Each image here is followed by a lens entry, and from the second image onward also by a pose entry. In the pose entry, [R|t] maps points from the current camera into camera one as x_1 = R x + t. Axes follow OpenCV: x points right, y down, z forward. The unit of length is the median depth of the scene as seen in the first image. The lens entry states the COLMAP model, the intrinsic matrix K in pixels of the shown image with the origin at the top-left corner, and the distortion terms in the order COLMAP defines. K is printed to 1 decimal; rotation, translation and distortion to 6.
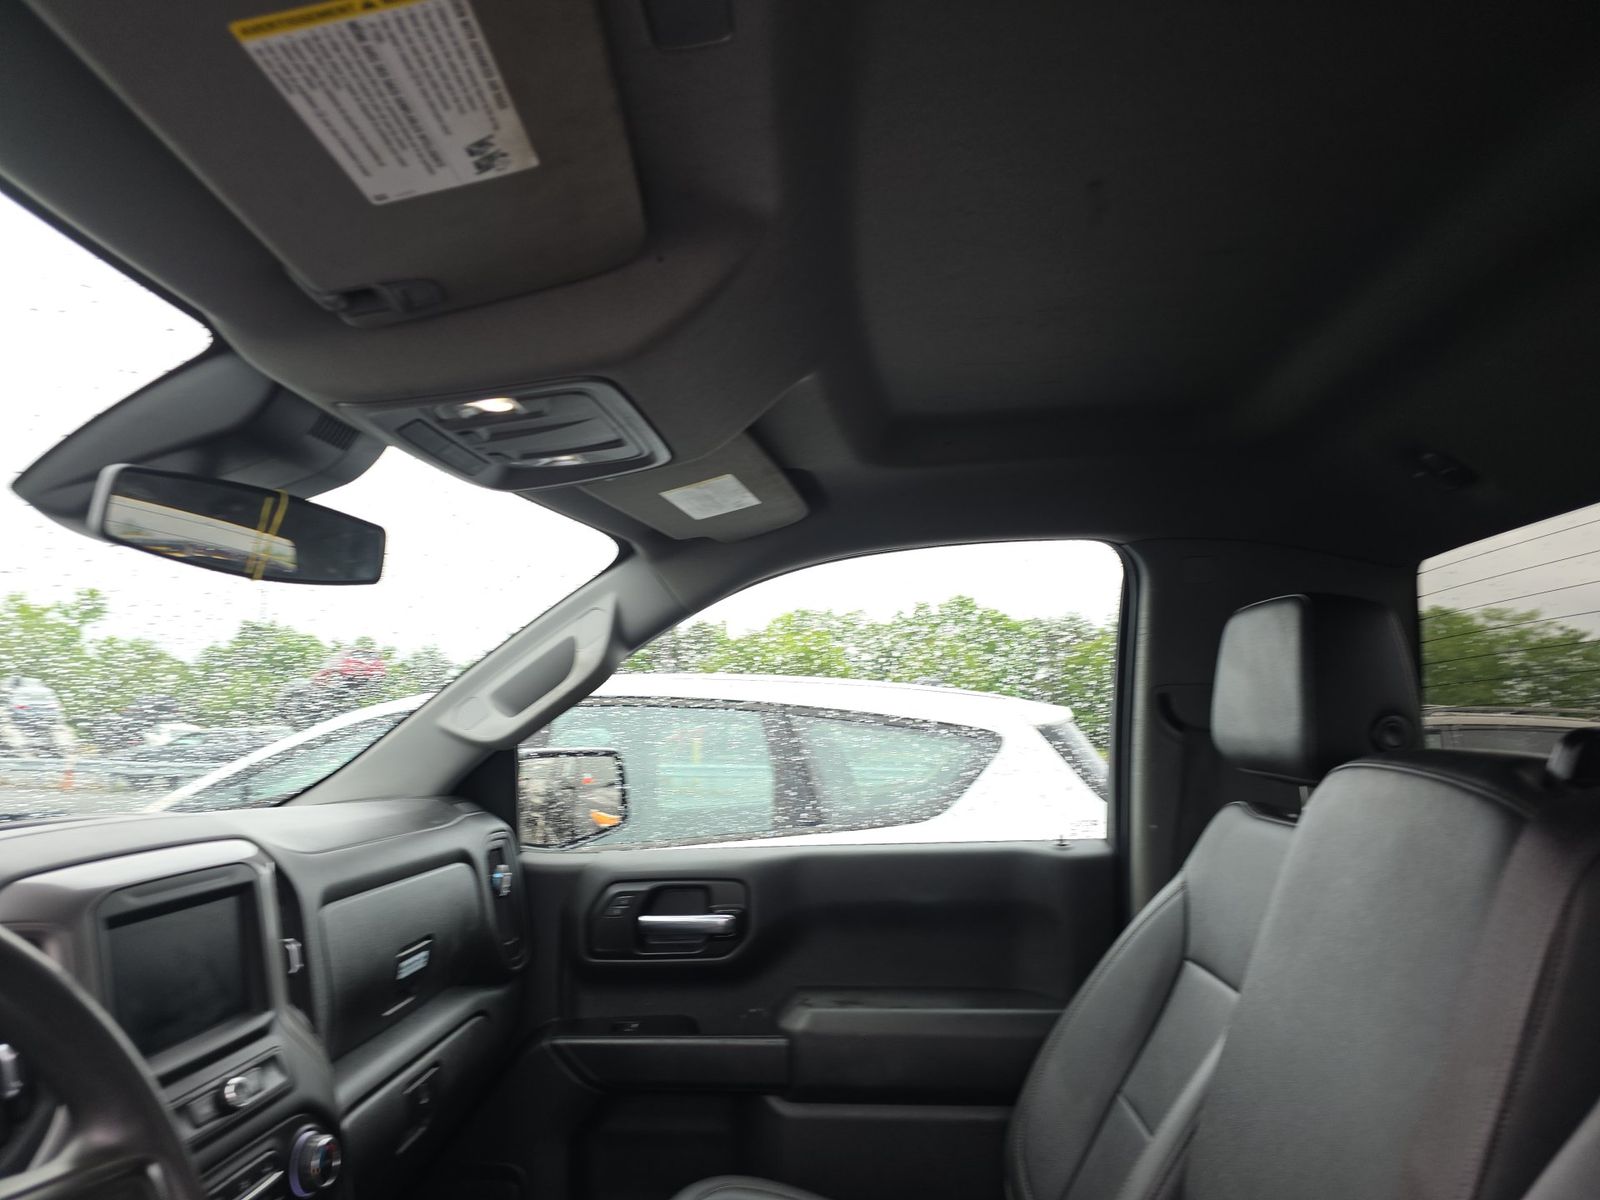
lens RADIAL K [[1073.4, 0, 805.7], [0, 1073.4, 607.9], [0, 0, 1]] dist [0.059917, -0.074109]
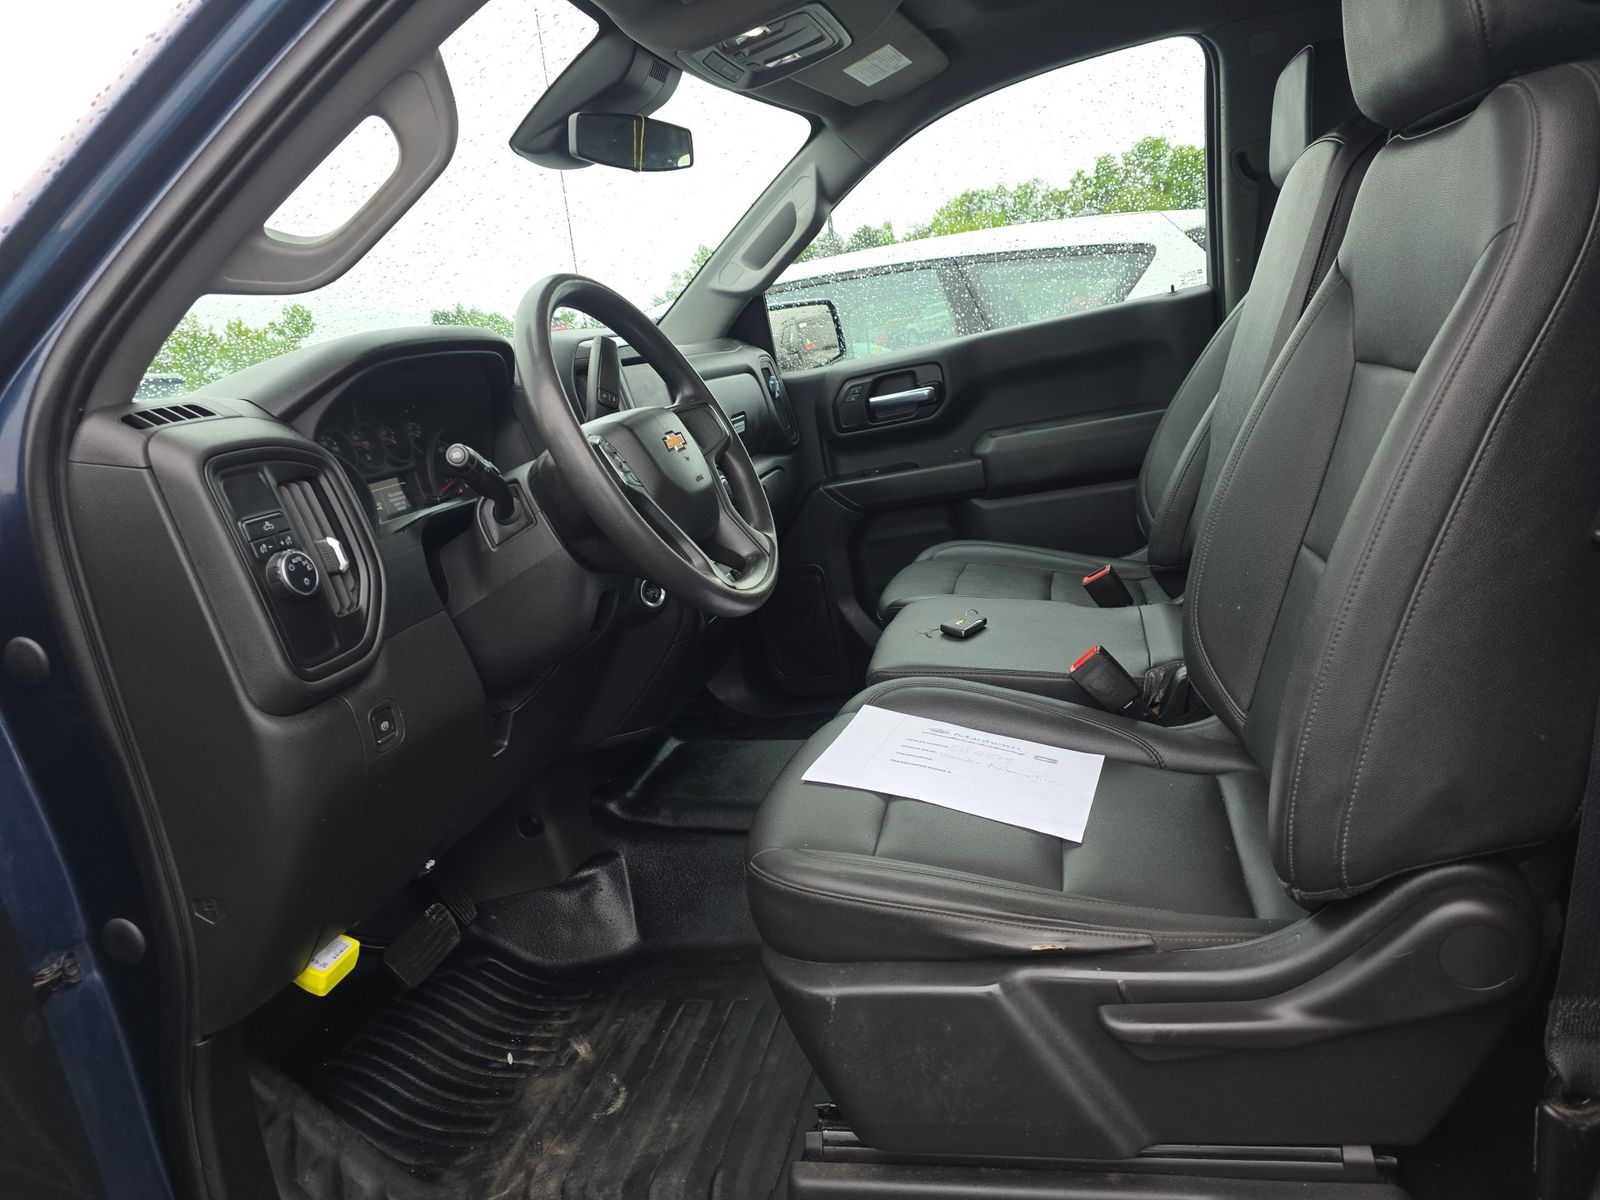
lens RADIAL K [[1068.7, 0, 772.1], [0, 1068.7, 607.9], [0, 0, 1]] dist [0.047896, -0.049512]
pose [[0.967300, -0.114099, -0.226520, 0.016560], [0.185334, 0.927672, 0.324153, 0.064252], [0.173150, -0.355535, 0.918484, -0.511242]]
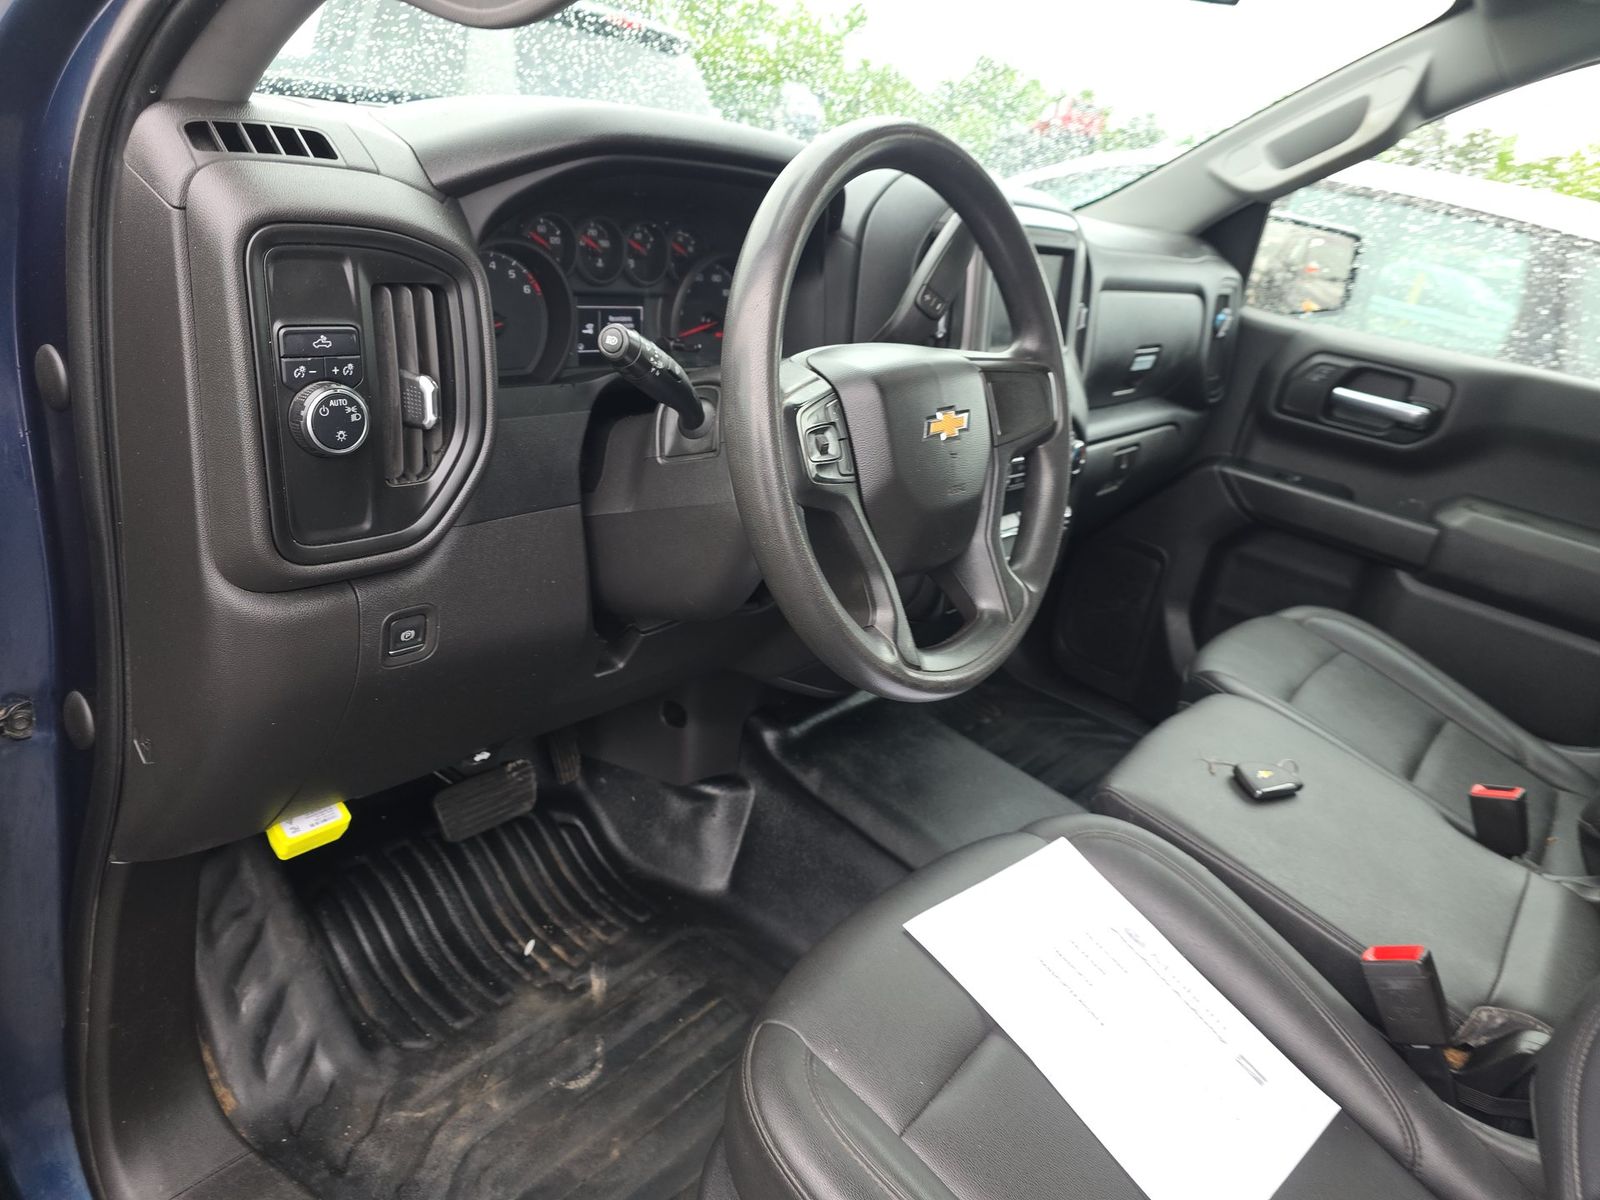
lens RADIAL K [[1073.4, 0, 805.7], [0, 1073.4, 607.9], [0, 0, 1]] dist [0.059917, -0.074109]
pose [[0.805381, 0.369273, -0.463680, 0.005683], [-0.123829, 0.869797, 0.477619, 0.025559], [0.579680, -0.327248, 0.746244, -0.224131]]
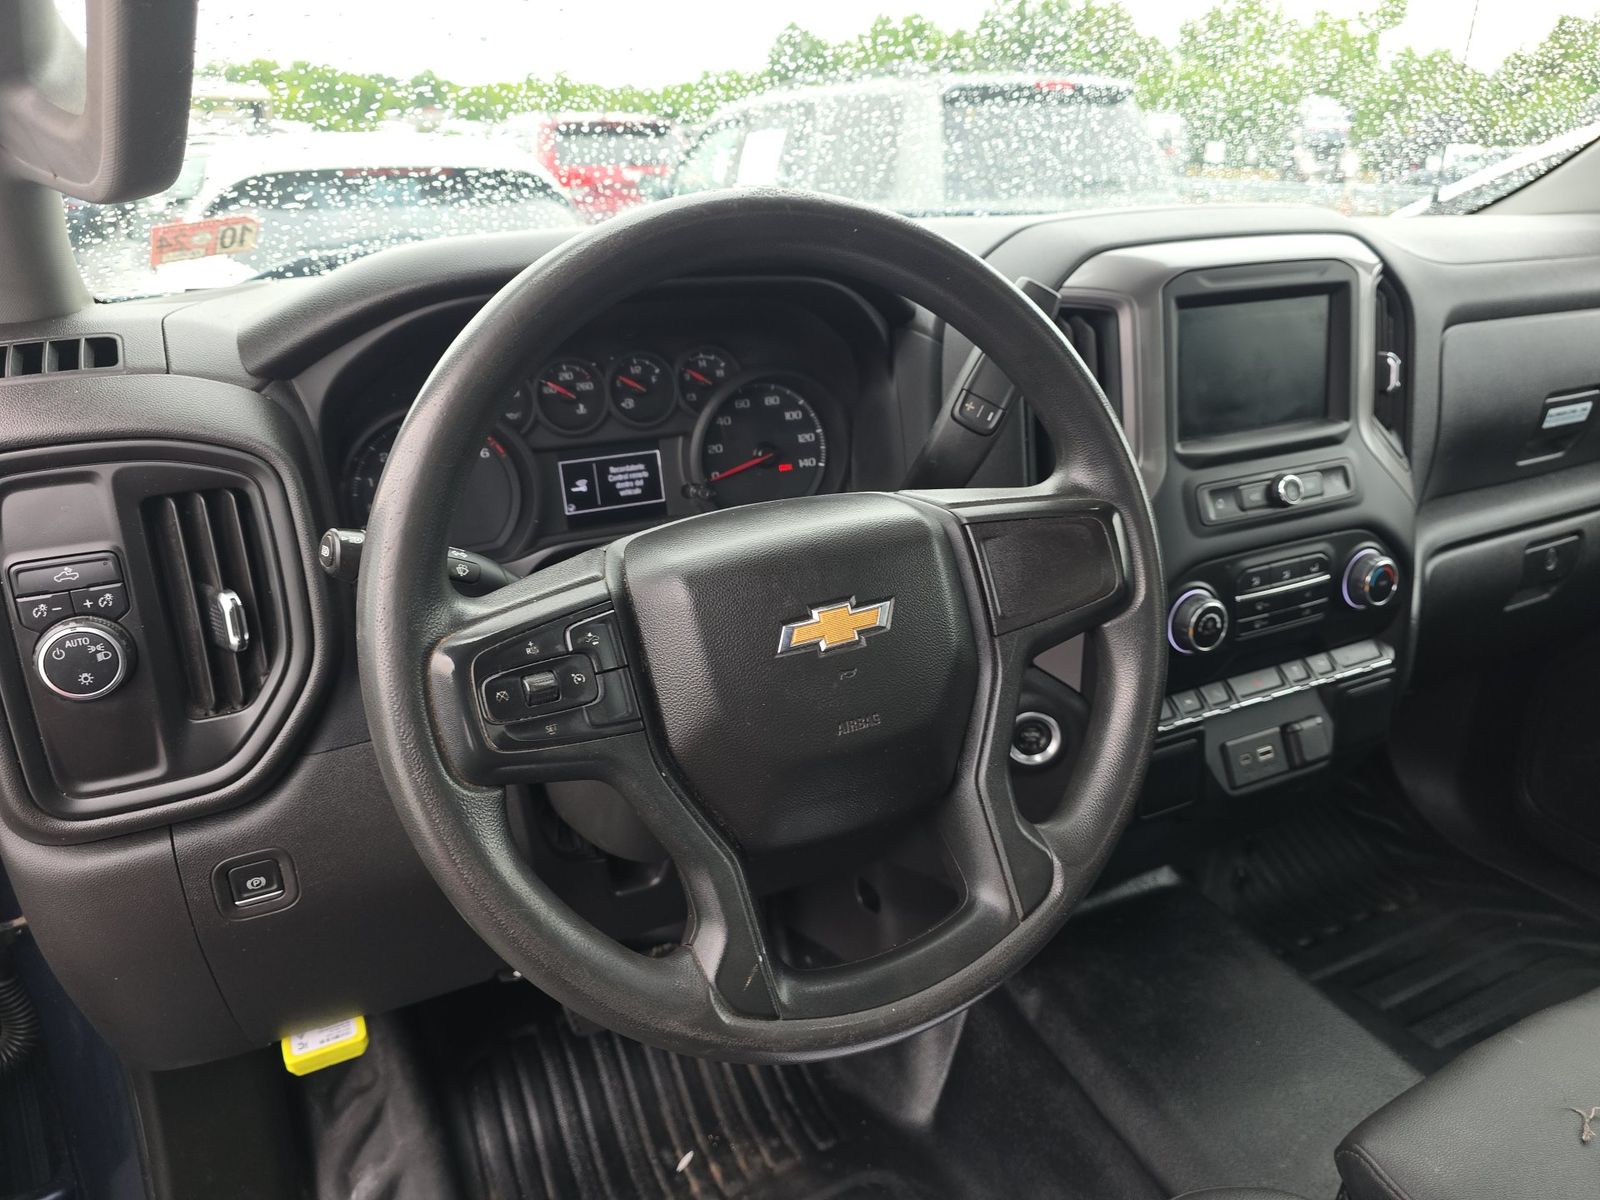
lens RADIAL K [[1073.8, 0, 795.5], [0, 1073.8, 593.4], [0, 0, 1]] dist [0.021304, -0.023755]
pose [[0.500813, 0.318461, -0.804841, 0.047293], [0.104108, 0.900941, 0.421268, 0.037218], [0.859272, -0.294767, 0.418048, 0.092113]]
